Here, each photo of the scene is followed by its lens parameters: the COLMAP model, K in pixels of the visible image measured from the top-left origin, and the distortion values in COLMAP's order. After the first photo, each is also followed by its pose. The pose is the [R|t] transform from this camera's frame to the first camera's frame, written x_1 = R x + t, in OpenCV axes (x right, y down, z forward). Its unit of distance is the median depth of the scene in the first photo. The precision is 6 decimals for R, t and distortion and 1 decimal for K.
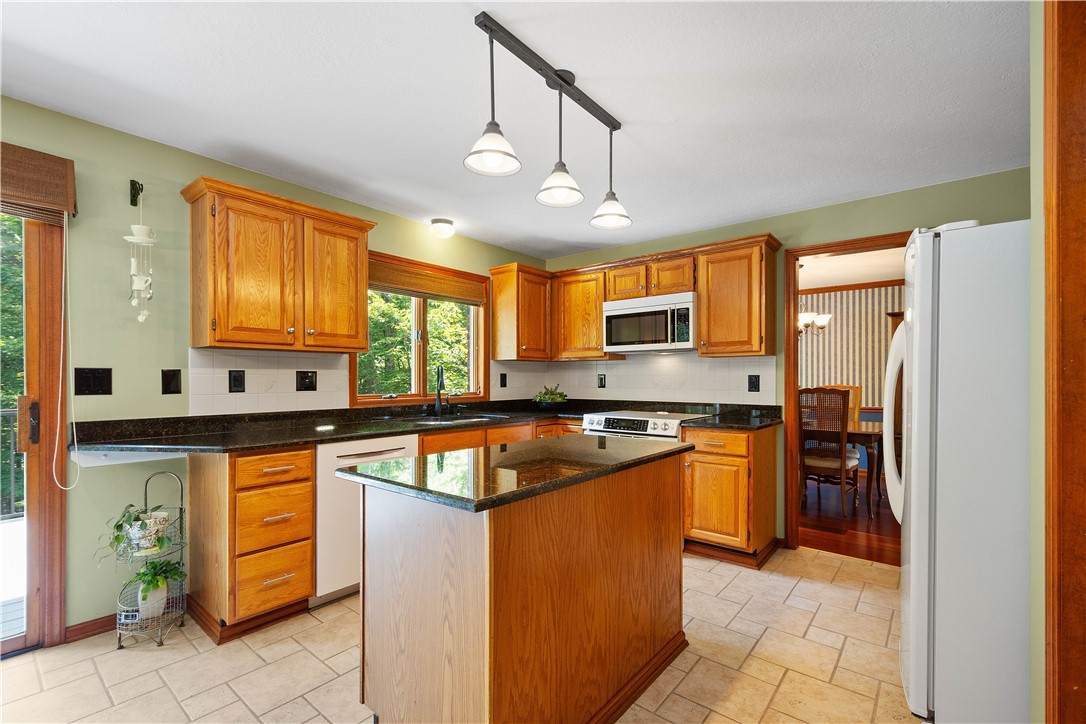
lens RADIAL K [[484.2, 0, 526.3], [0, 484.2, 379.6], [0, 0, 1]] dist [0.018039, -0.000706]
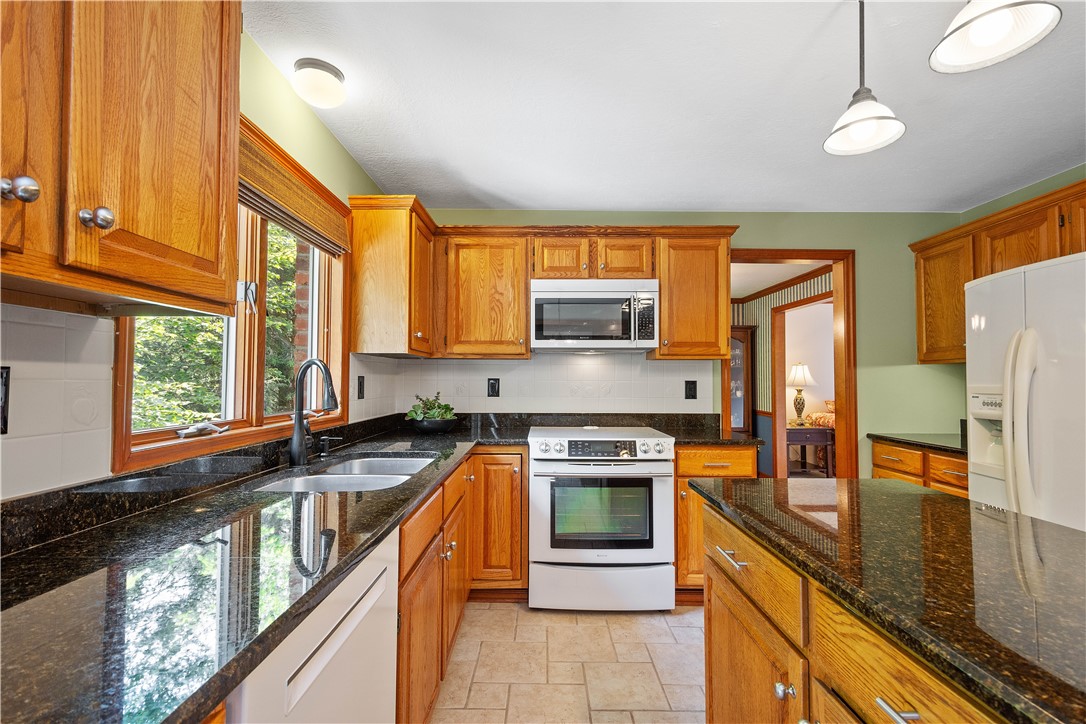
lens RADIAL K [[484.2, 0, 542.8], [0, 484.2, 369.3], [0, 0, 1]] dist [0.018039, -0.000706]
pose [[0.763188, 0.017485, 0.645940, -0.308082], [-0.000898, 0.999662, -0.025999, -0.006671], [-0.646176, 0.019262, 0.762945, 0.460915]]
